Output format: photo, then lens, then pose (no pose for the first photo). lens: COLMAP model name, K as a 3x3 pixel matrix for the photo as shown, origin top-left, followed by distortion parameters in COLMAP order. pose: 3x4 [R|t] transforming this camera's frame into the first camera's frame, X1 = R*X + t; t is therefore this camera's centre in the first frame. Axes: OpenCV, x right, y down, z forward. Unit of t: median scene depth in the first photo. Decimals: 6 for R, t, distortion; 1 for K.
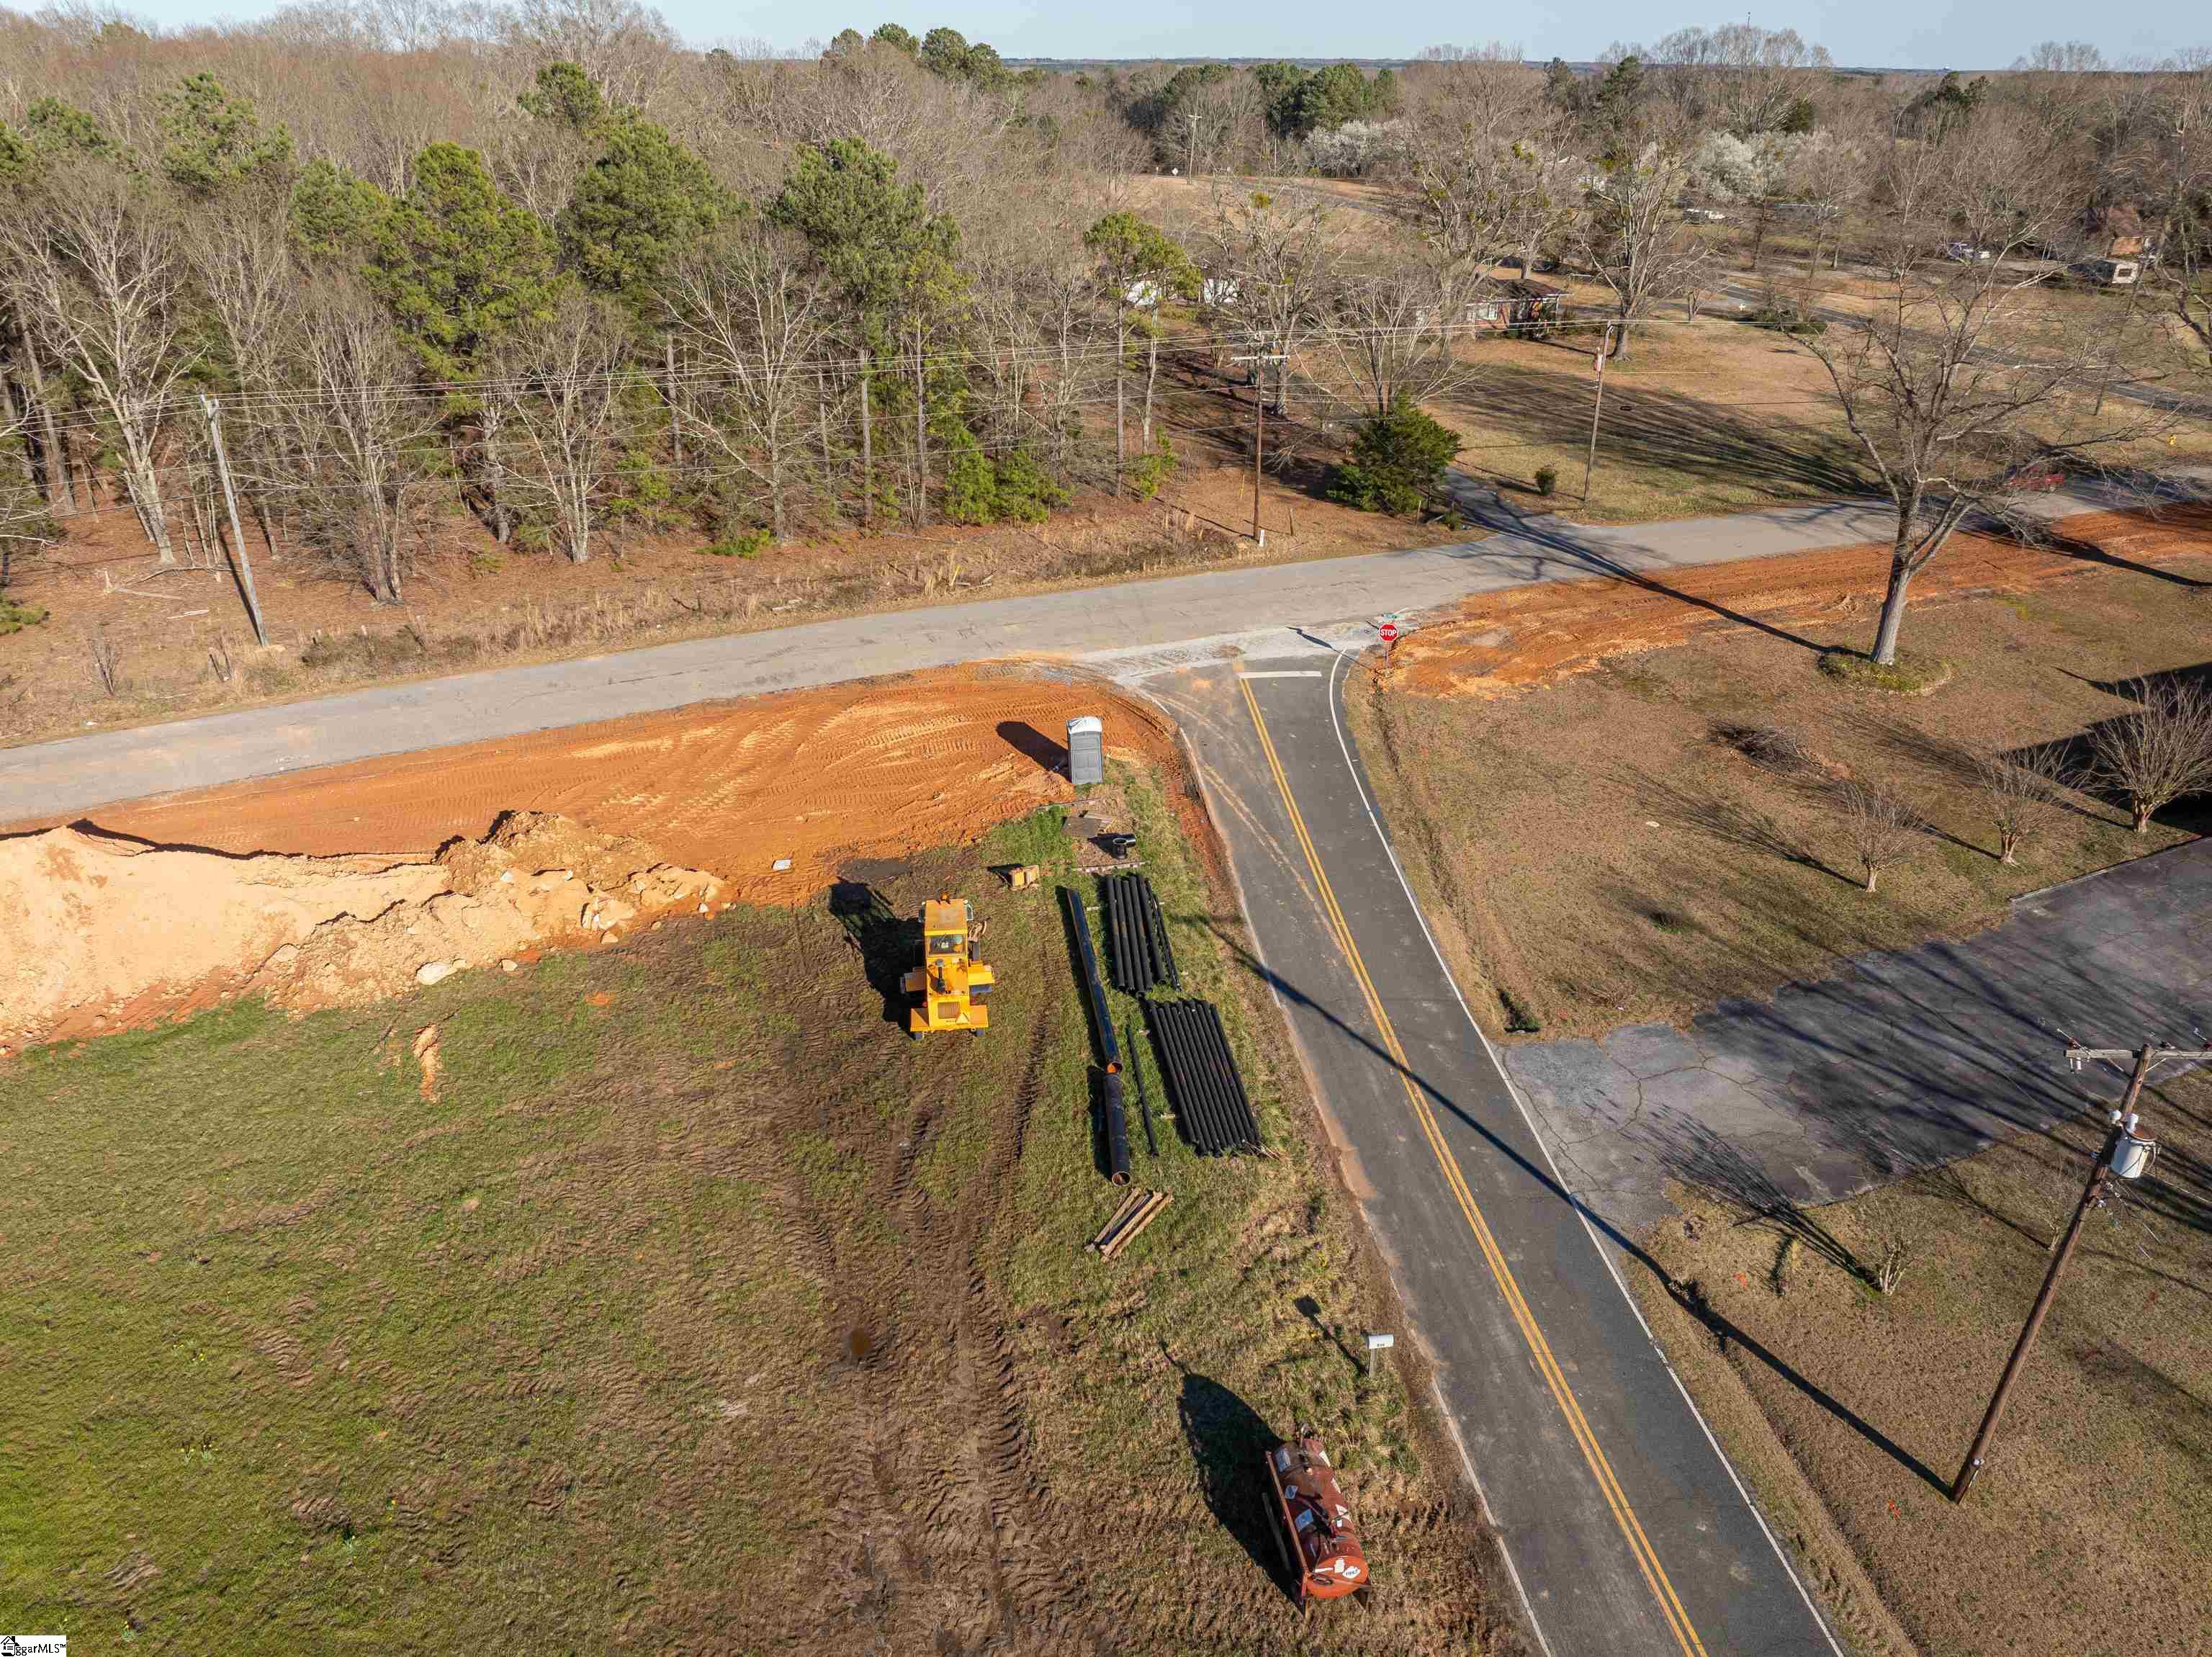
lens RADIAL K [[1559.5, 0, 1105.1], [0, 1559.5, 814.8], [0, 0, 1]] dist [-0.043060, 0.011727]
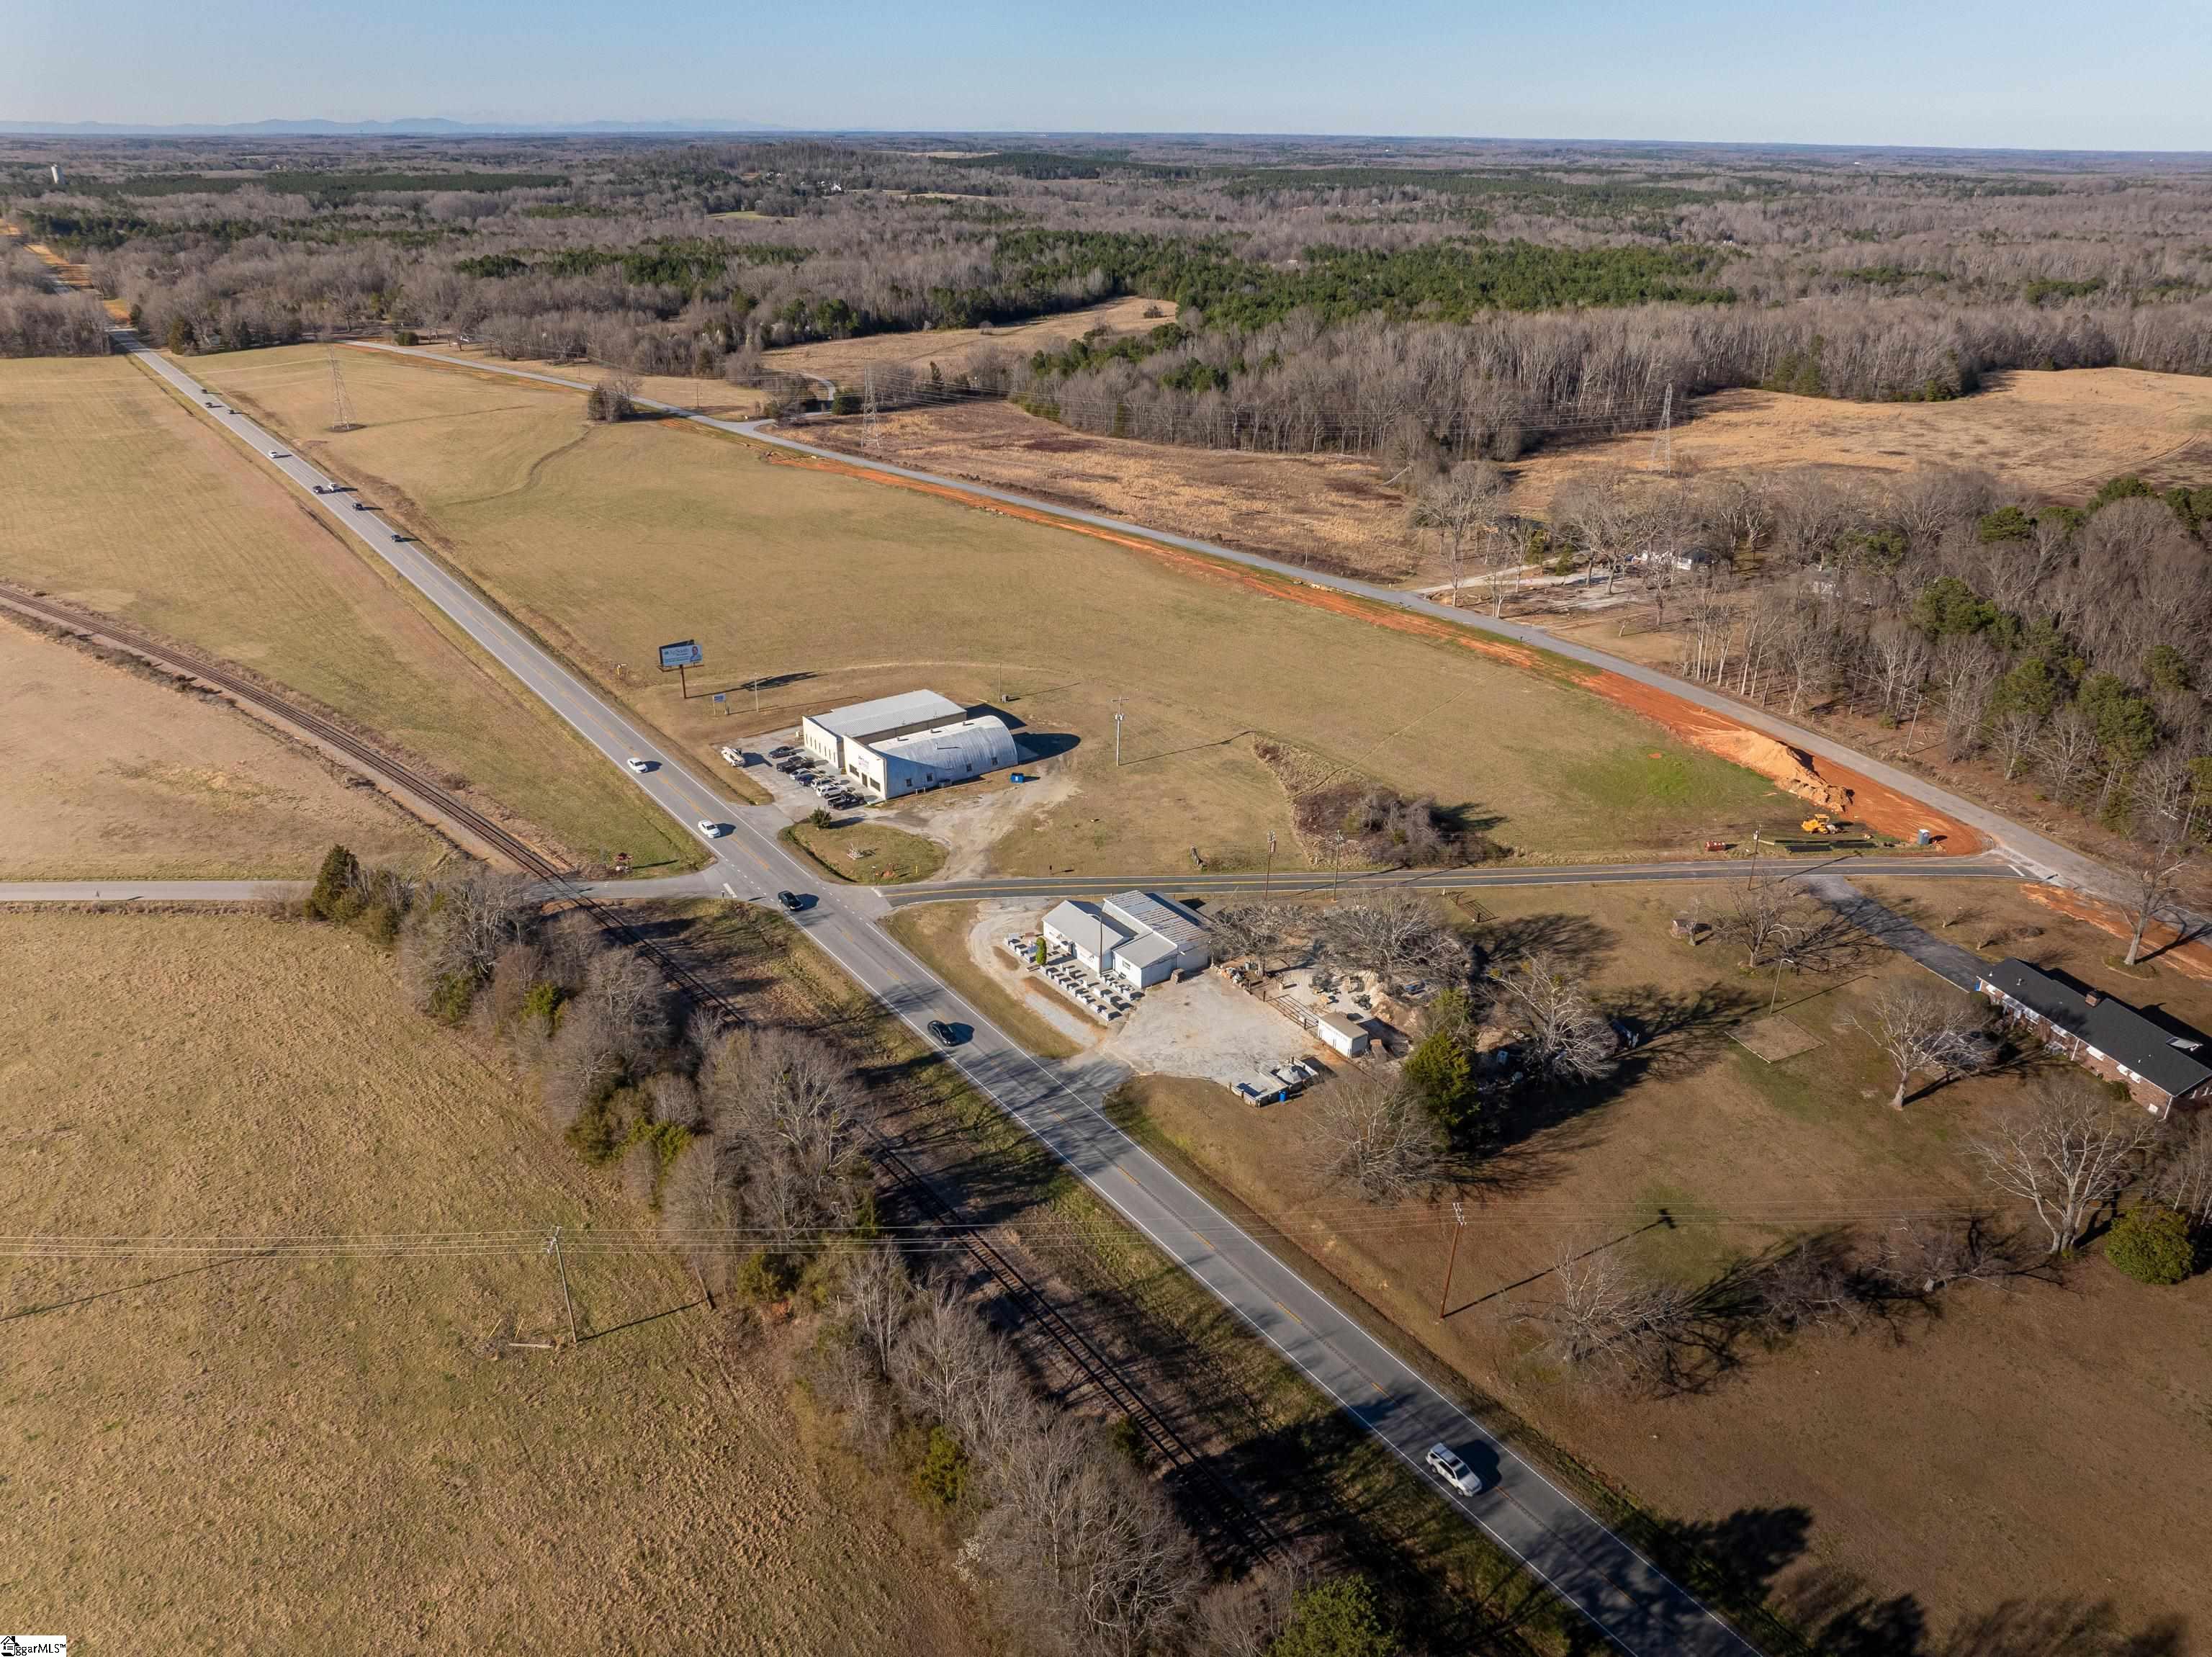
lens RADIAL K [[1559.5, 0, 1105.1], [0, 1559.5, 814.8], [0, 0, 1]] dist [-0.043060, 0.011727]
pose [[-0.081917, 0.401072, -0.912376, 3.412474], [-0.452905, 0.800488, 0.392551, -0.625323], [0.887788, 0.445376, 0.116074, -1.267256]]
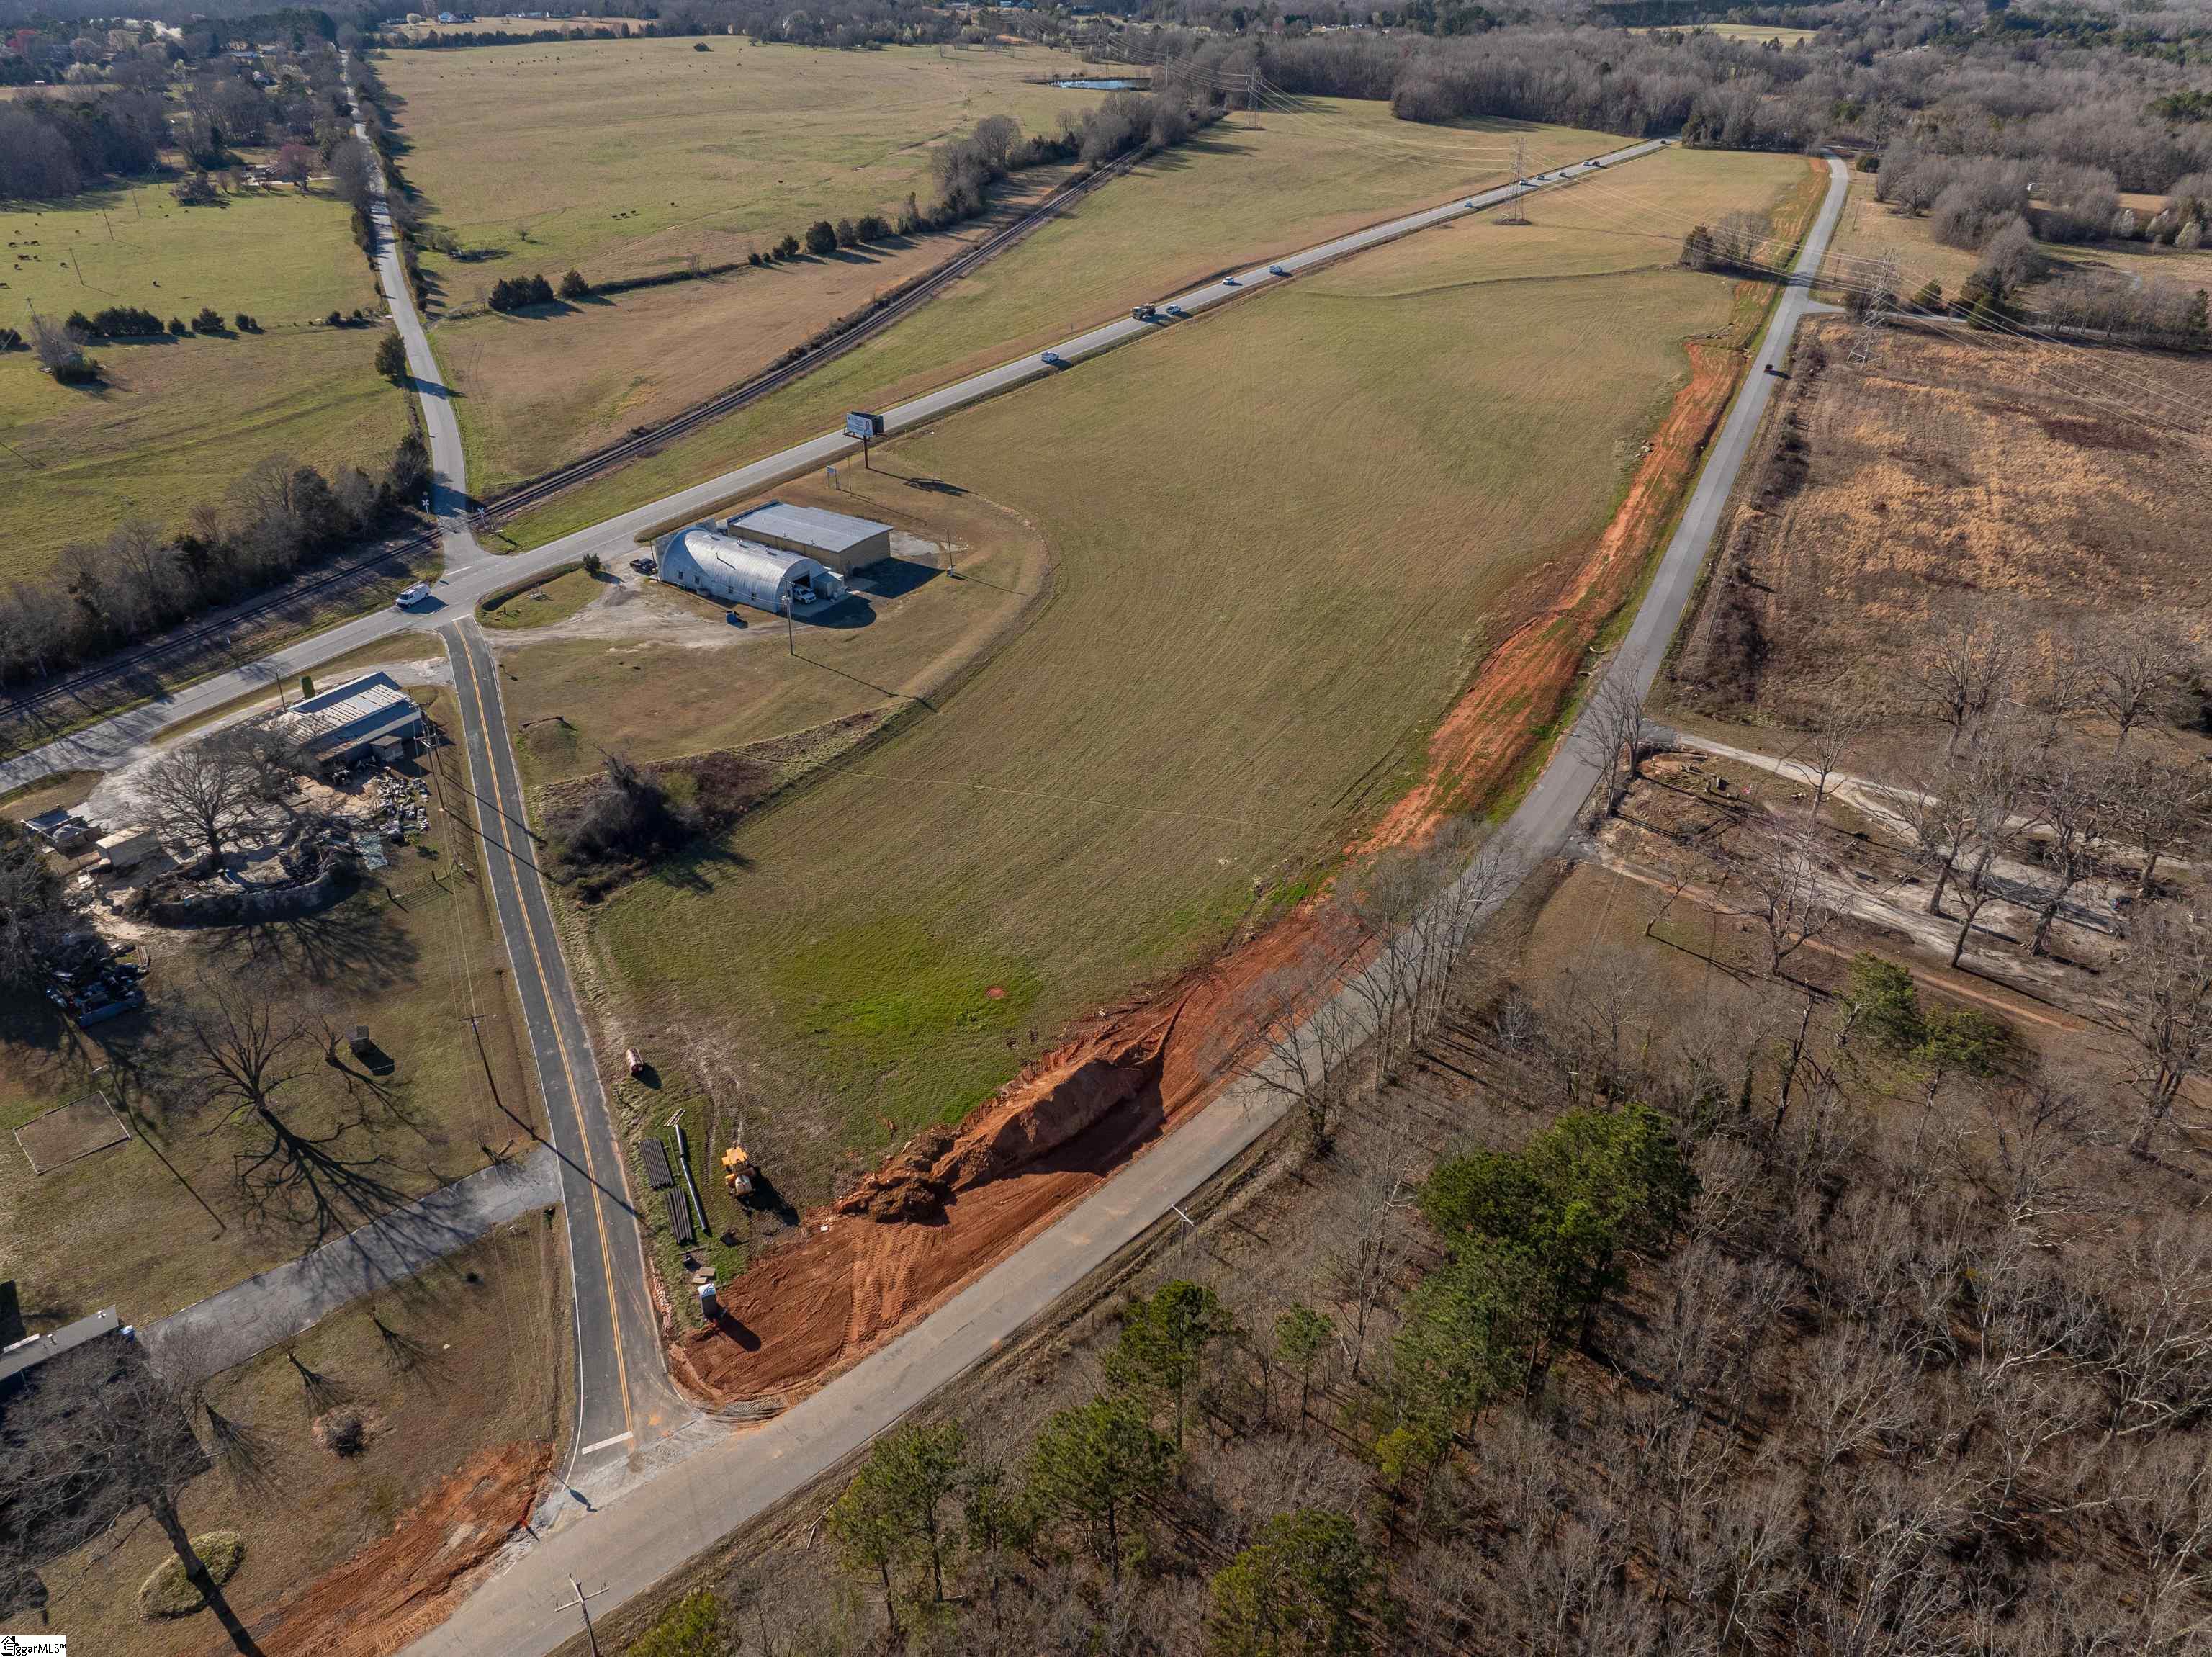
lens RADIAL K [[1560.3, 0, 1108.5], [0, 1560.3, 821.7], [0, 0, 1]] dist [-0.063770, 0.042505]
pose [[-0.958412, 0.138426, -0.249567, -0.087944], [-0.135434, 0.549130, 0.824690, -1.961403], [0.251203, 0.824193, -0.507546, 1.467690]]
